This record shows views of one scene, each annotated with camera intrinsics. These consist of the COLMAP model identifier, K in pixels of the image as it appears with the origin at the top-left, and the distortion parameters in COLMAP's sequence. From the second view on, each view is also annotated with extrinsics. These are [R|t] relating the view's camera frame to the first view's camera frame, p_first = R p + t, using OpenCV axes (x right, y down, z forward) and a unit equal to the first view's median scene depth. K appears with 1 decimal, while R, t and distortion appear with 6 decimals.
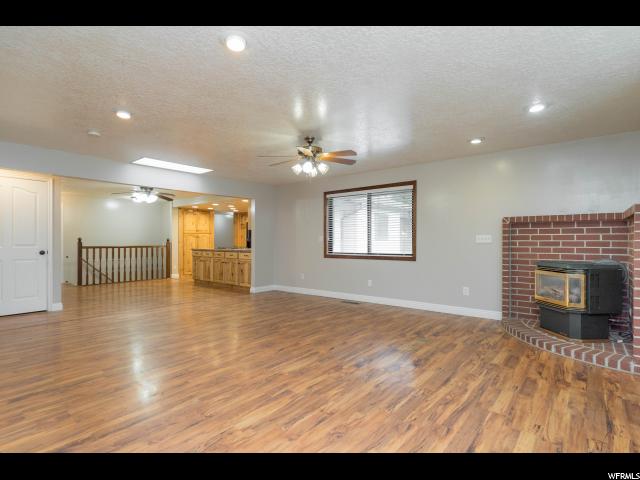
lens RADIAL K [[327.3, 0, 321.5], [0, 327.3, 240.3], [0, 0, 1]] dist [-0.011814, 0.005281]
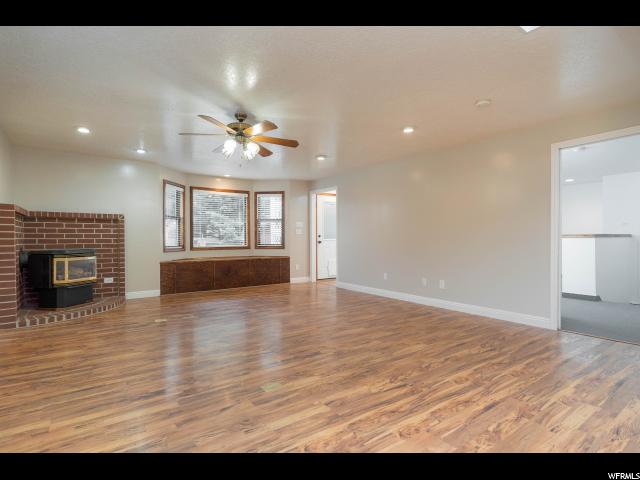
lens RADIAL K [[327.3, 0, 320.3], [0, 327.3, 240.7], [0, 0, 1]] dist [-0.011814, 0.005281]
pose [[-0.967274, 0.001363, 0.253732, -0.601813], [0.003162, 0.999973, 0.006683, 0.027834], [-0.253716, 0.007267, -0.967251, 2.208431]]
